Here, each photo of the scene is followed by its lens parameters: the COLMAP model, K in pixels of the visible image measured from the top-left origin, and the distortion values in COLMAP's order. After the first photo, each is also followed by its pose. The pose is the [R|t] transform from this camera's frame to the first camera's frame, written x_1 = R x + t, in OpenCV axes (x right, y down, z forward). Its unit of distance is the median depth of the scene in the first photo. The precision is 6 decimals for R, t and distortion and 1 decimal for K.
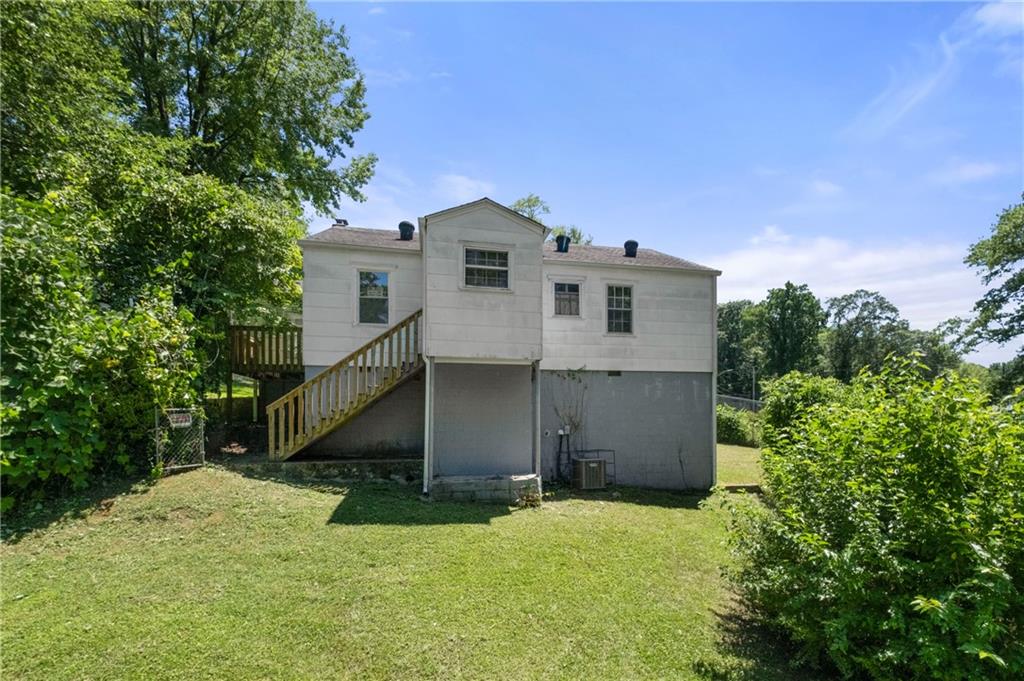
lens RADIAL K [[446.3, 0, 526.0], [0, 446.3, 325.1], [0, 0, 1]] dist [-0.004612, -0.000977]
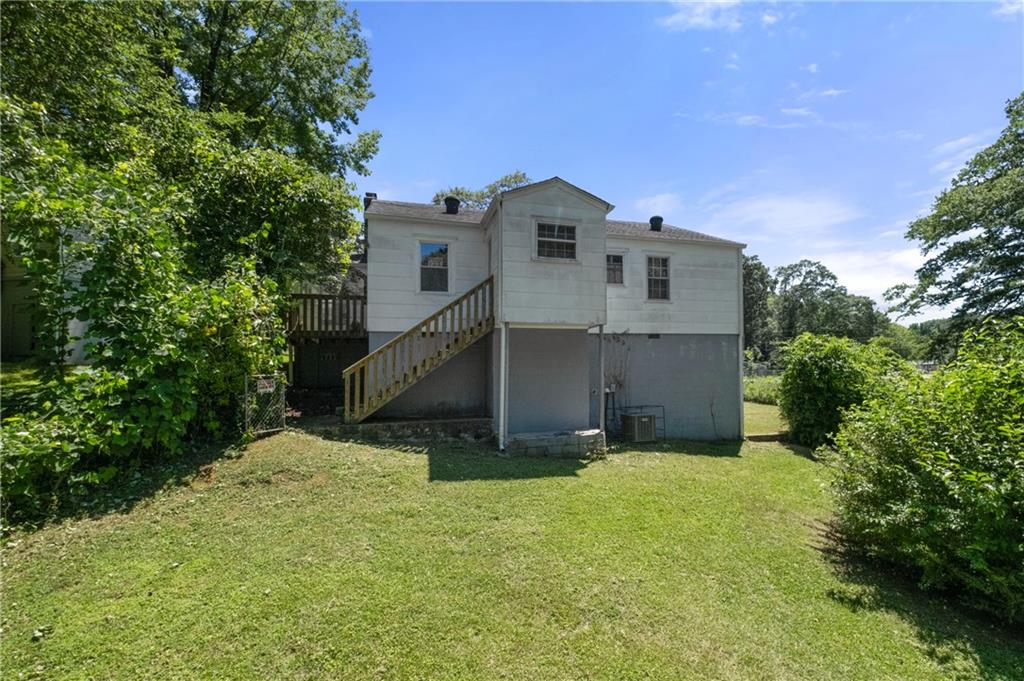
lens RADIAL K [[415.8, 0, 511.7], [0, 415.8, 283.4], [0, 0, 1]] dist [-0.001306, -0.000533]
pose [[0.997484, -0.001414, 0.070873, -0.256707], [0.002745, 0.999822, -0.018681, -0.004412], [-0.070834, 0.018829, 0.997310, -0.007047]]
